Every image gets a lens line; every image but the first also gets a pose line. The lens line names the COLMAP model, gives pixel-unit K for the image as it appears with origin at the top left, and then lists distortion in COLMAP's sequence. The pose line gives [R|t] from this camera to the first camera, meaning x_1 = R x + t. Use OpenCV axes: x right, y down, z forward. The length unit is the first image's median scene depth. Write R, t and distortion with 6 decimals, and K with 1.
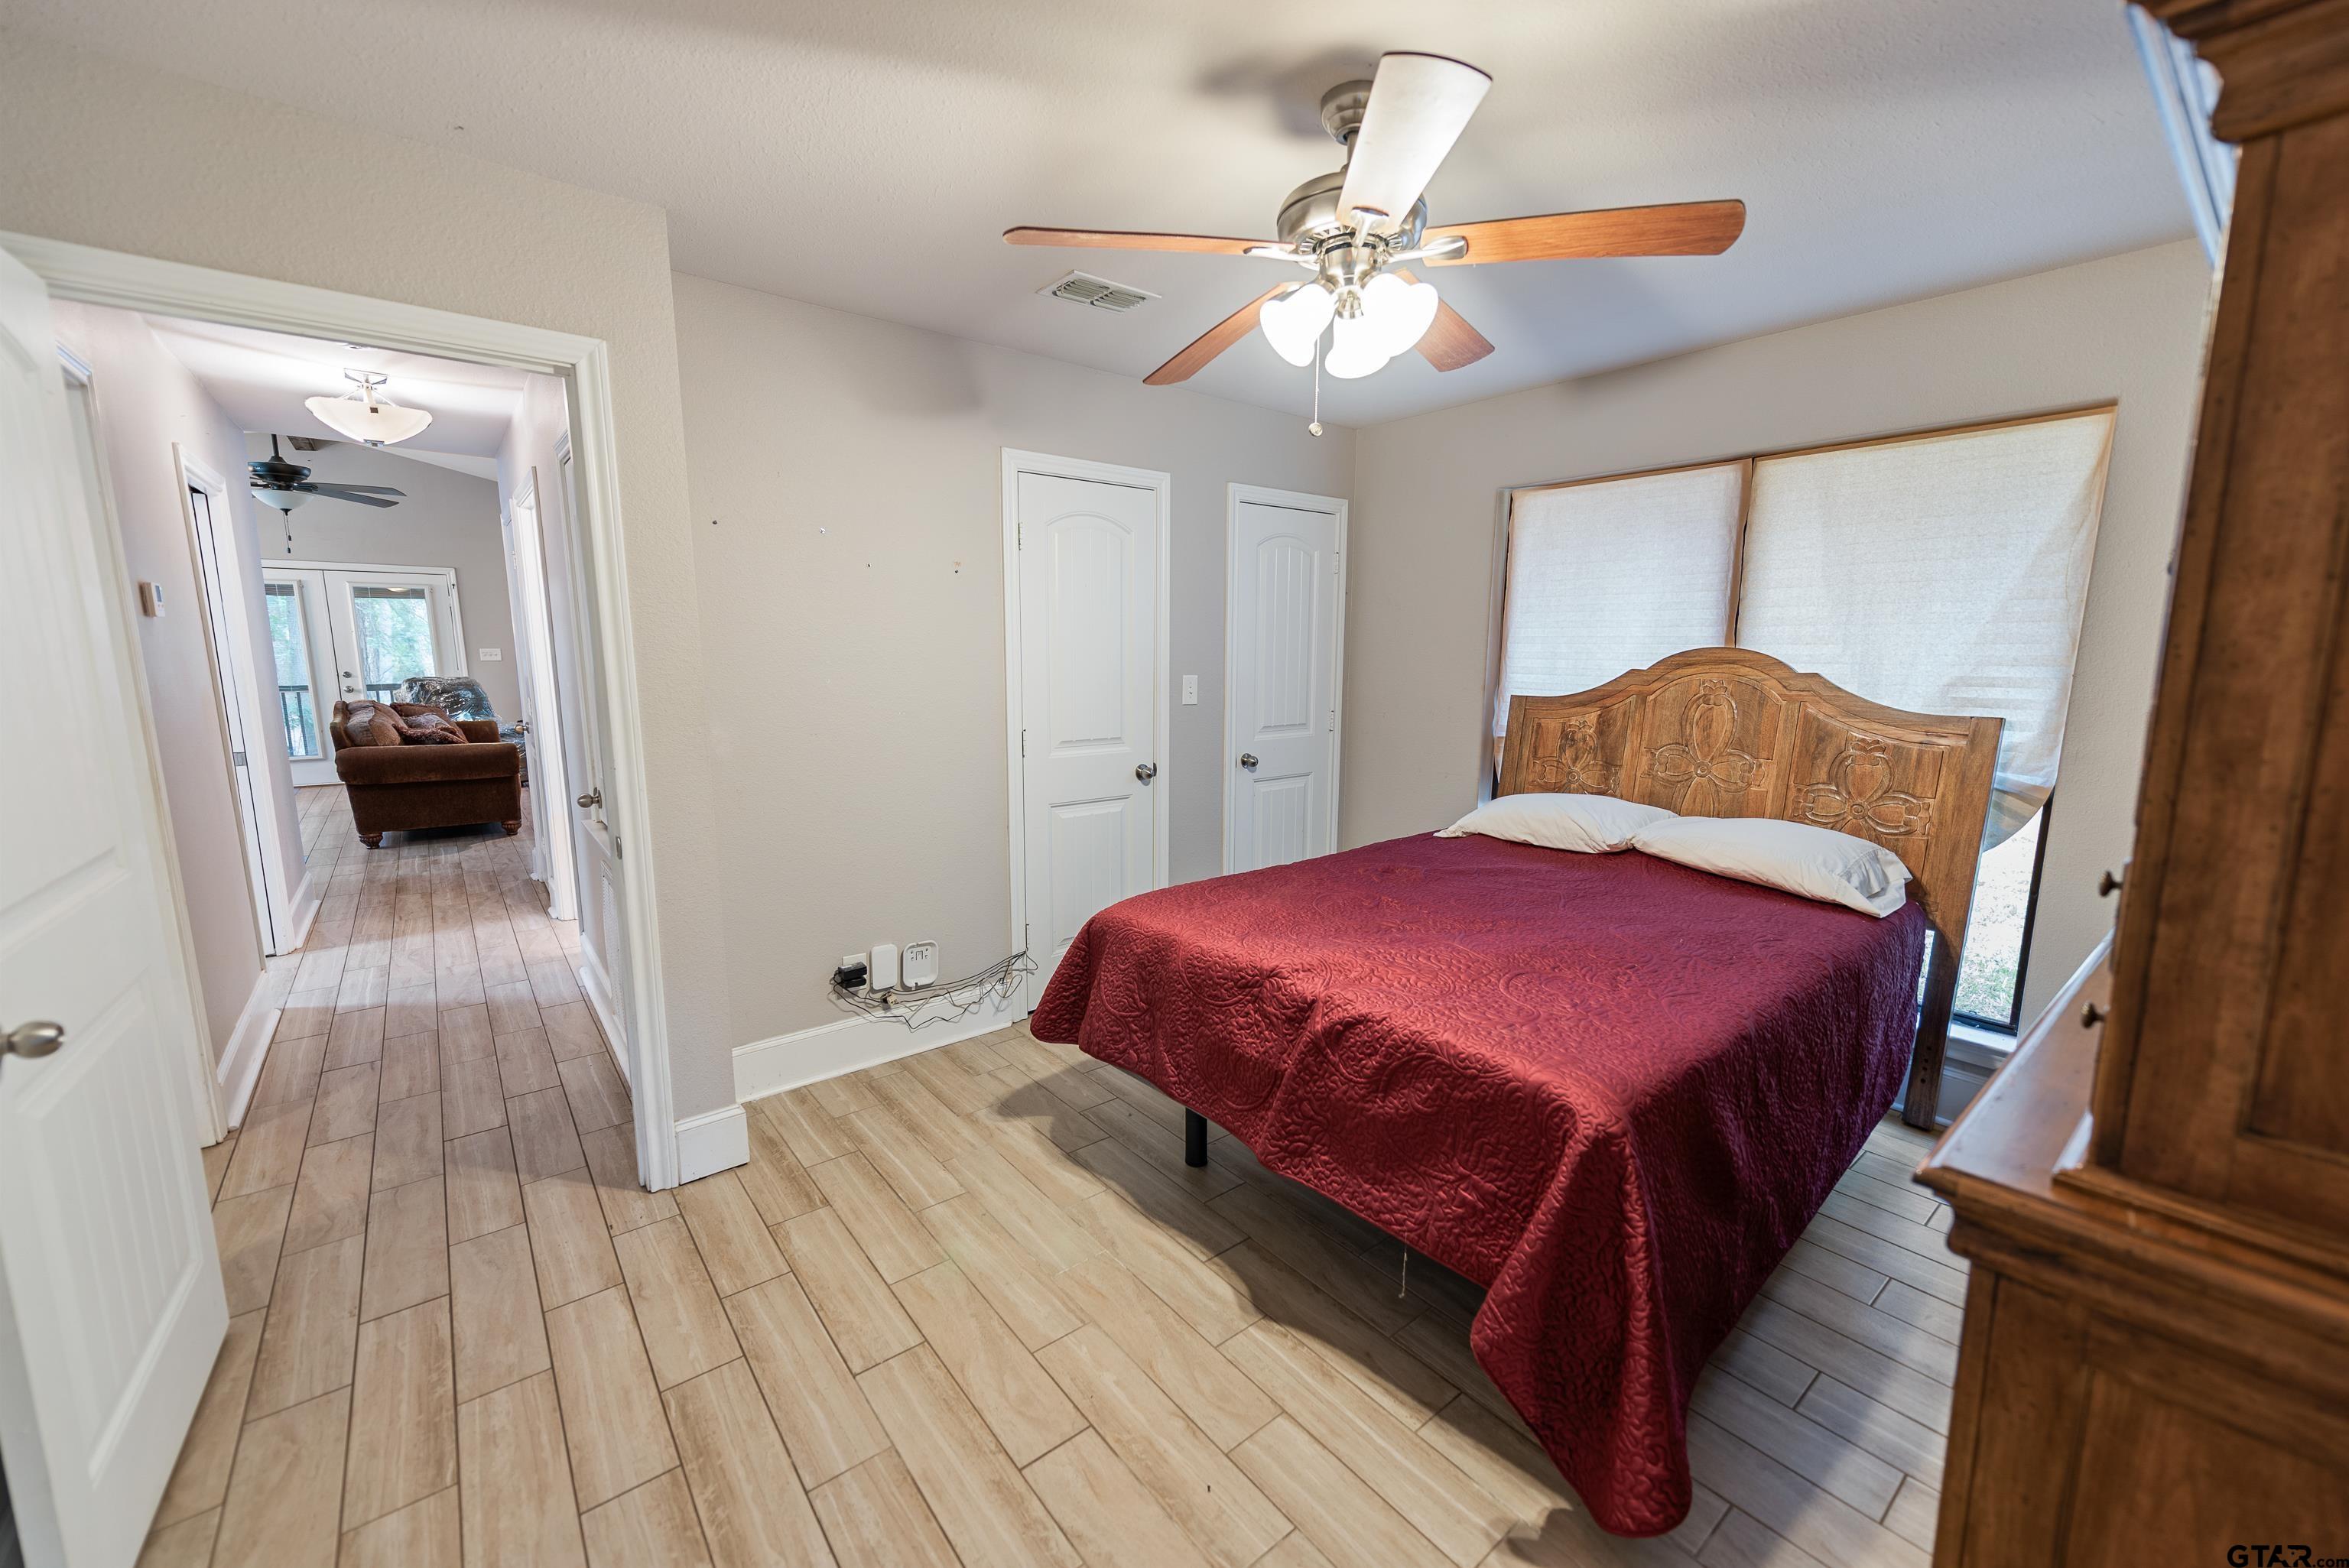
lens RADIAL K [[919.0, 0, 1176.8], [0, 919.0, 788.6], [0, 0, 1]] dist [0.015894, -0.005668]
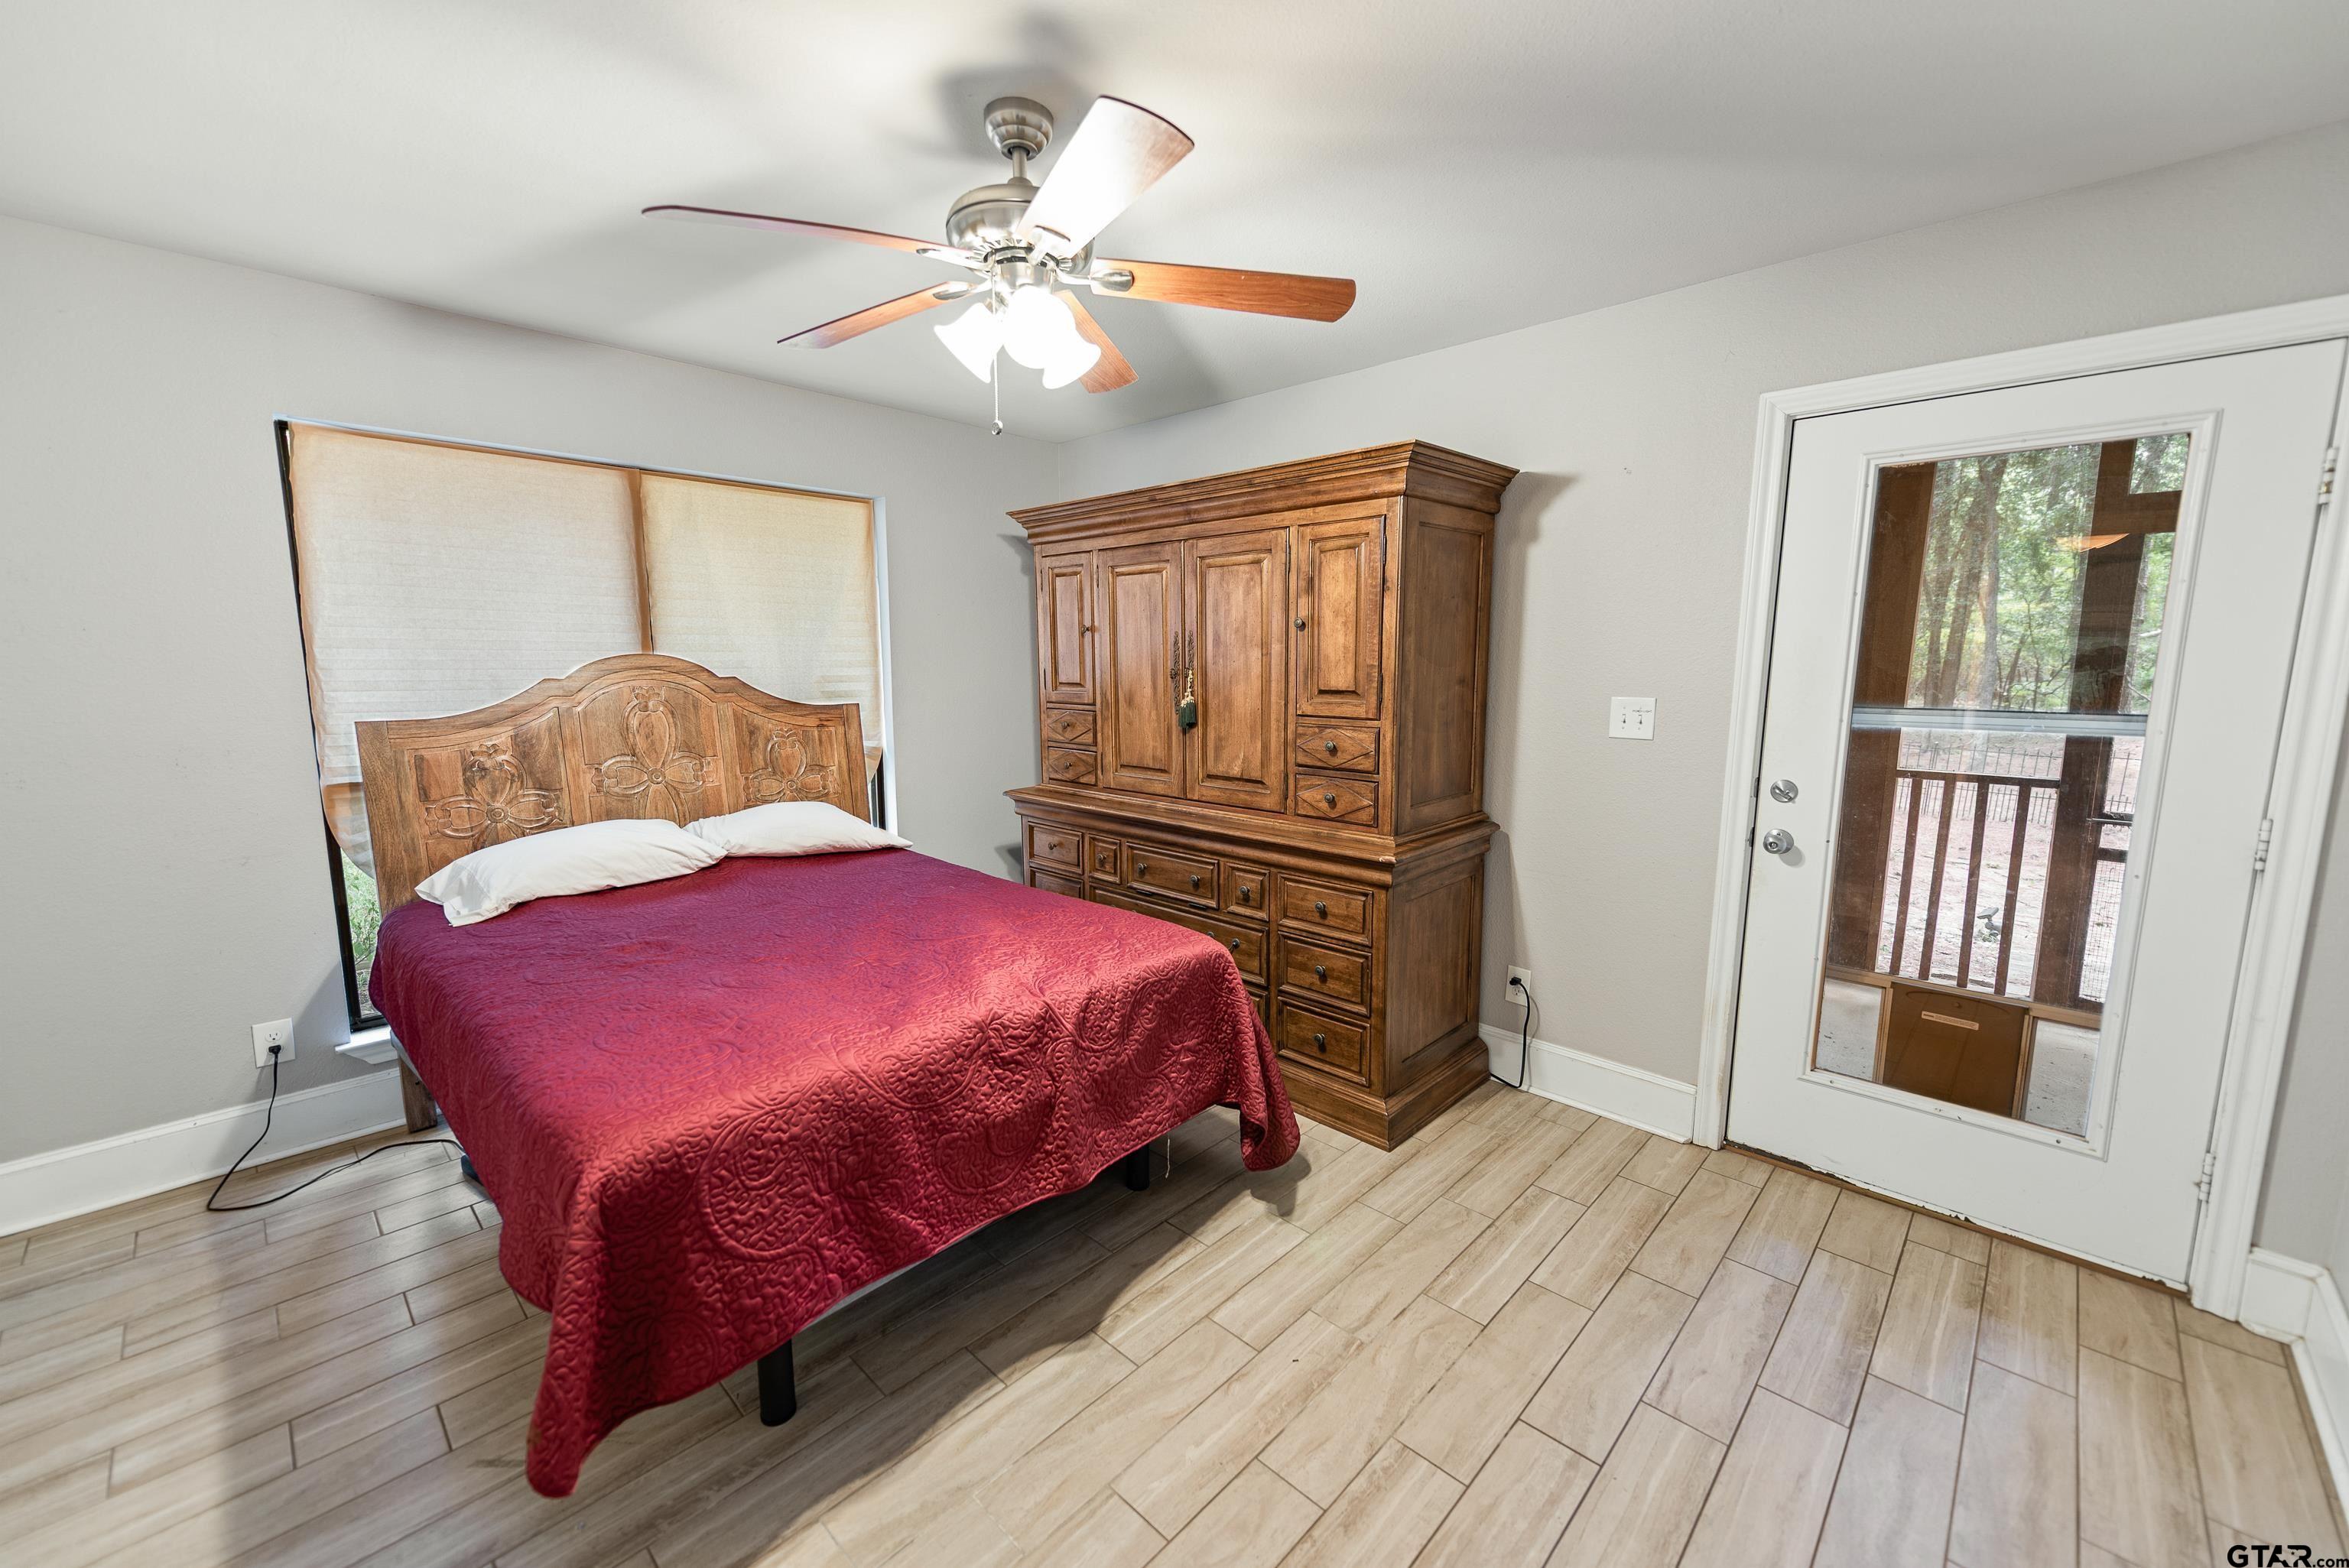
lens RADIAL K [[919.0, 0, 1176.8], [0, 919.0, 788.6], [0, 0, 1]] dist [0.015894, -0.005668]
pose [[-0.127990, -0.146428, 0.980906, -0.773818], [0.149728, 0.974852, 0.165061, -0.140953], [-0.980408, 0.167995, -0.102847, 0.882074]]
